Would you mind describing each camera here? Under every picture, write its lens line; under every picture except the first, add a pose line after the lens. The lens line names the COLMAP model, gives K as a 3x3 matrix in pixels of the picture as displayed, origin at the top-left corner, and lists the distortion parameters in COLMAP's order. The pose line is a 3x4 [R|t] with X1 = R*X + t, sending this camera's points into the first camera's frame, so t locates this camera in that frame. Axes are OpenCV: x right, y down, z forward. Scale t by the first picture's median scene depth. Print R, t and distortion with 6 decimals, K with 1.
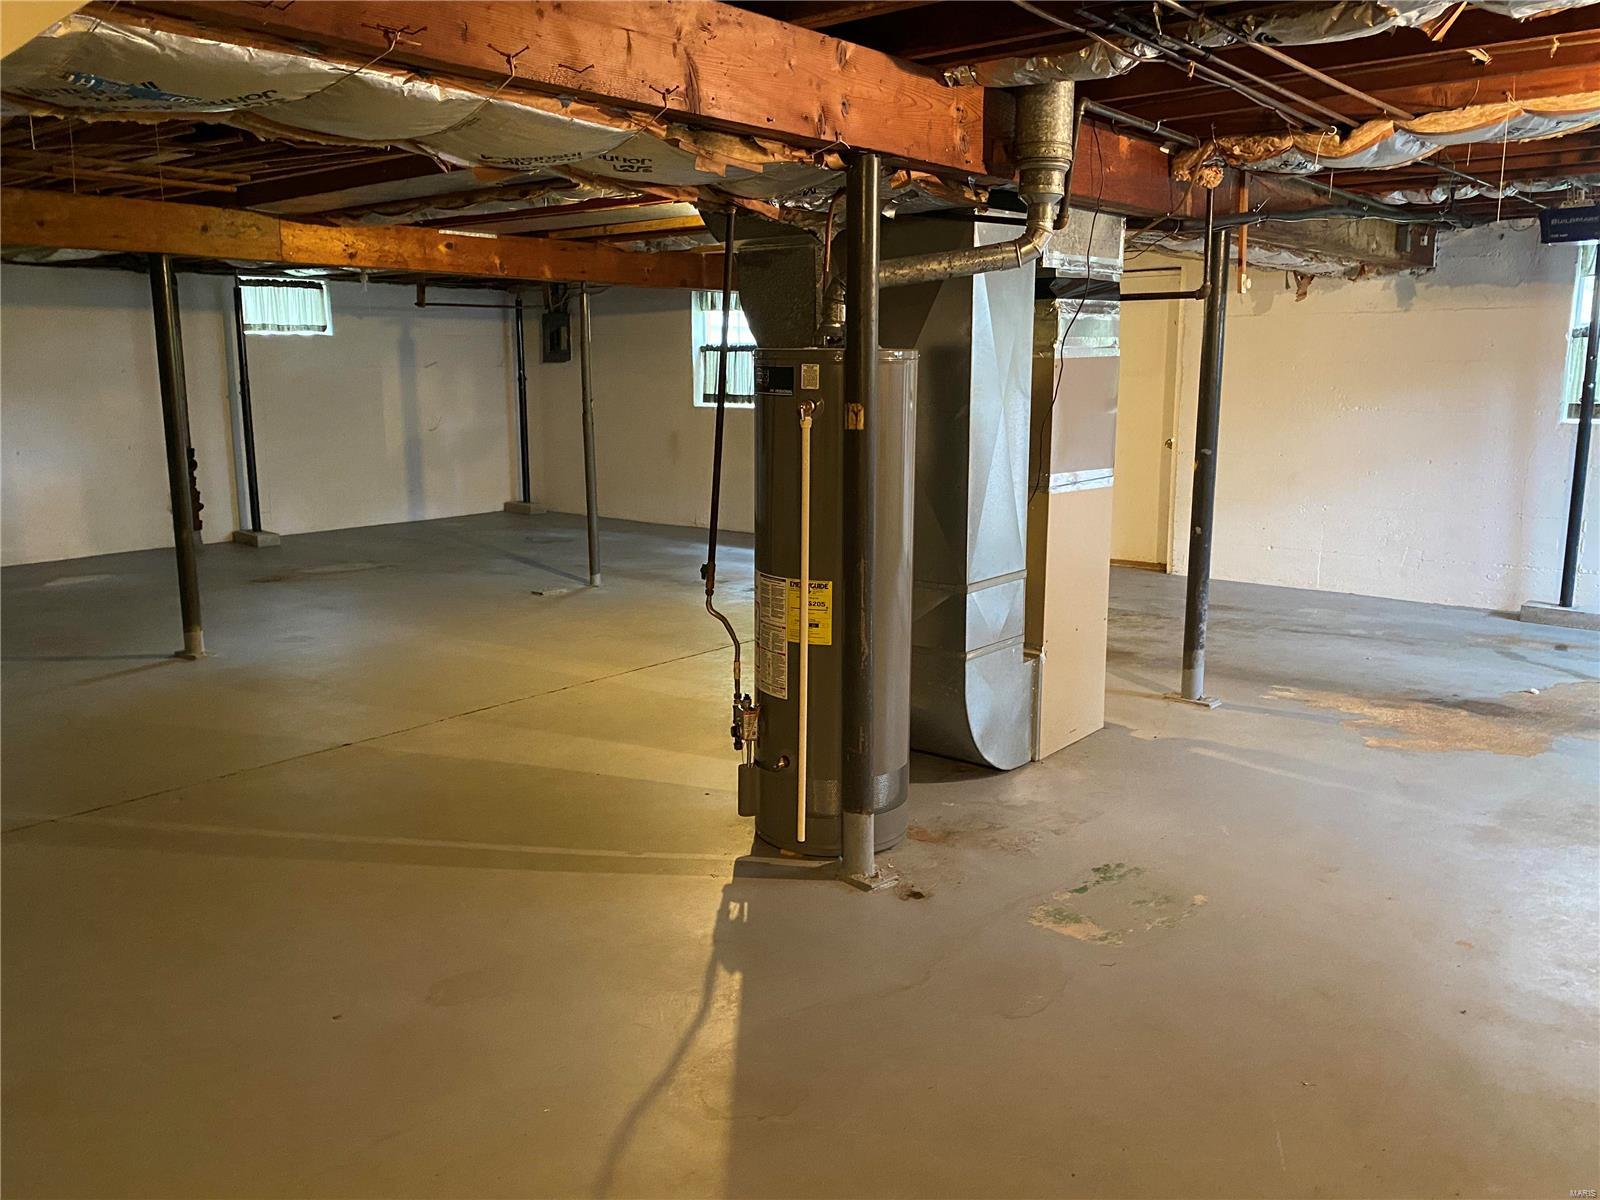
lens RADIAL K [[1269.4, 0, 800.0], [0, 1269.4, 600.0], [0, 0, 1]] dist [0.093562, -0.183376]
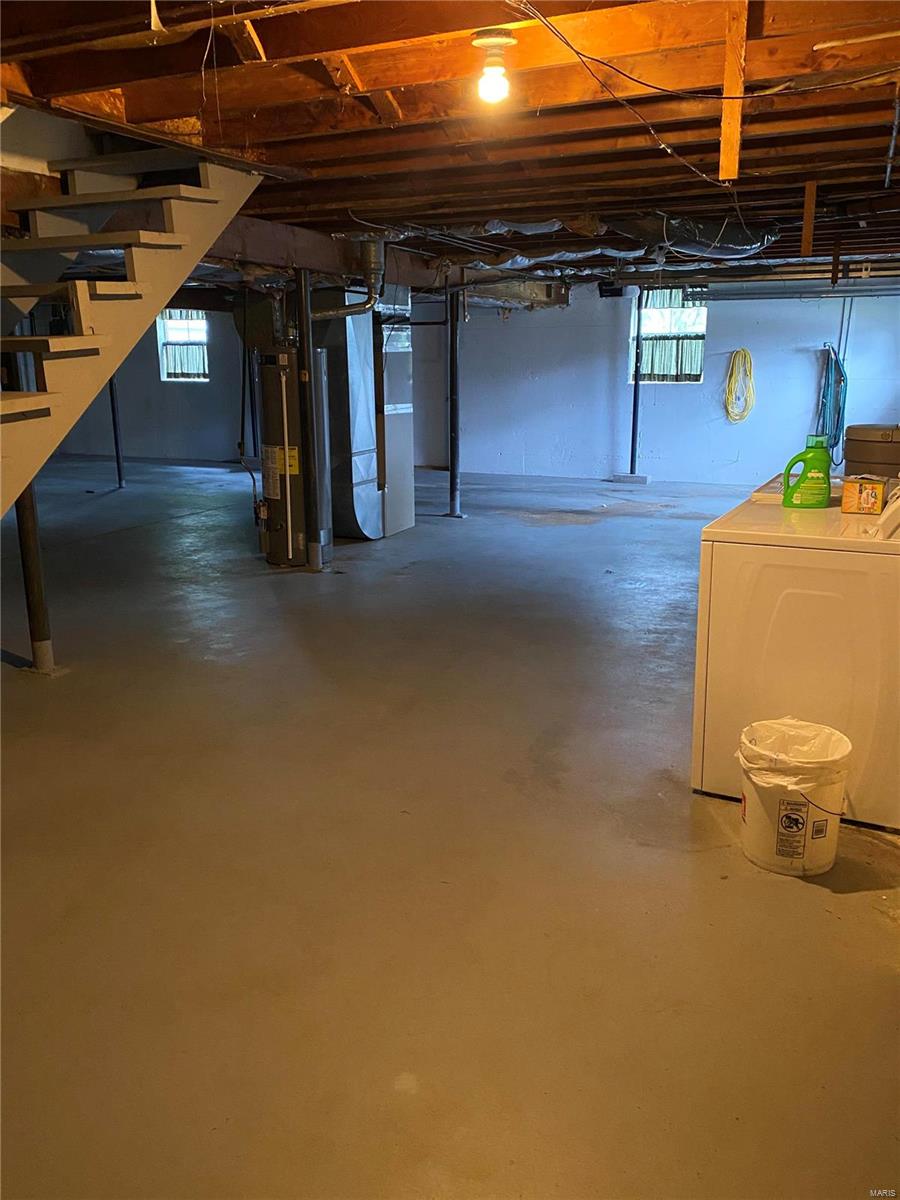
lens RADIAL K [[952.1, 0, 462.5], [0, 952.1, 603.3], [0, 0, 1]] dist [0.093562, -0.183376]
pose [[0.962785, -0.069524, 0.261173, -0.139348], [0.050826, 0.995681, 0.077686, 0.129115], [-0.265446, -0.061521, 0.962161, -0.699820]]
